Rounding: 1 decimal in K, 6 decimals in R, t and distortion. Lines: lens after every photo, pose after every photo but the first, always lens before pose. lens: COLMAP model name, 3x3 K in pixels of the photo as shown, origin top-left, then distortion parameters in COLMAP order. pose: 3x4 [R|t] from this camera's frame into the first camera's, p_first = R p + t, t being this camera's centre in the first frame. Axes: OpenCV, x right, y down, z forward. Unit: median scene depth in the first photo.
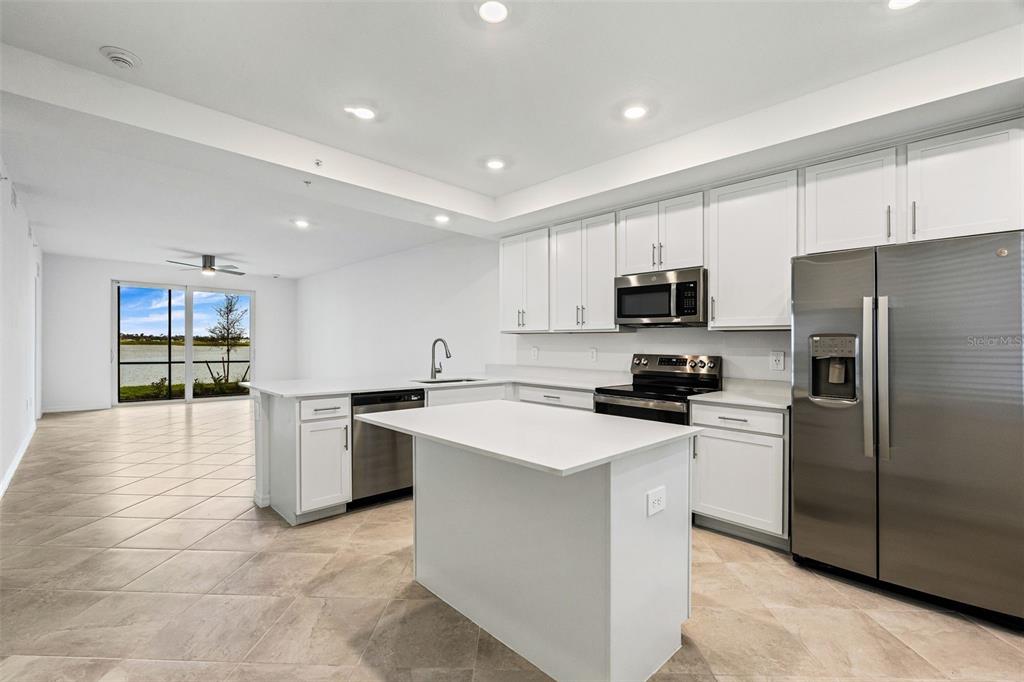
lens RADIAL K [[449.2, 0, 518.4], [0, 449.2, 344.6], [0, 0, 1]] dist [-0.008498, 0.001196]
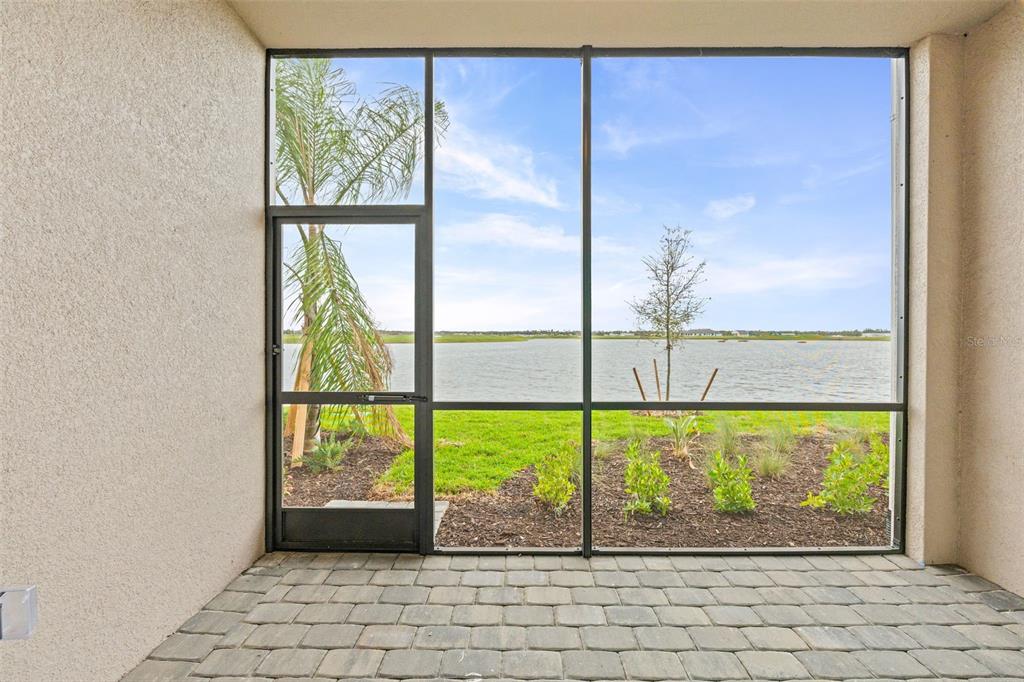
lens RADIAL K [[449.2, 0, 511.3], [0, 449.2, 337.9], [0, 0, 1]] dist [-0.008498, 0.001196]
pose [[0.702172, -0.009533, -0.711944, -0.897920], [0.010819, 0.999938, -0.002719, 0.004398], [0.711925, -0.005793, 0.702231, 1.130746]]
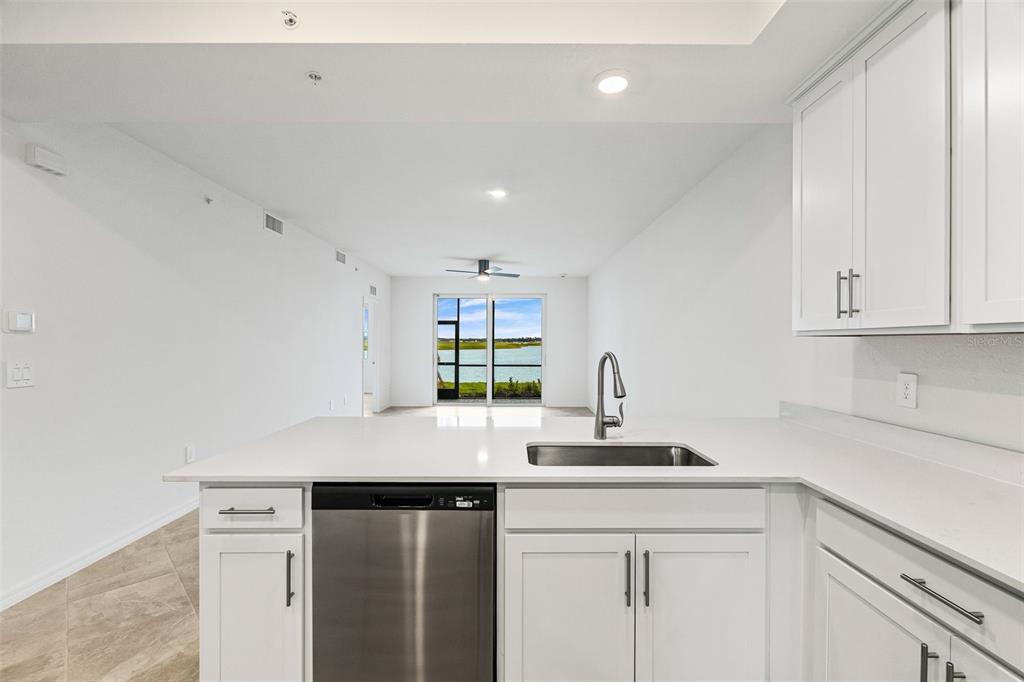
lens RADIAL K [[449.2, 0, 511.4], [0, 449.2, 350.2], [0, 0, 1]] dist [-0.008498, 0.001196]
pose [[0.707733, 0.001918, -0.706477, 0.043152], [0.007252, 0.999924, 0.009980, -0.012340], [0.706442, -0.012186, 0.707666, 0.355319]]
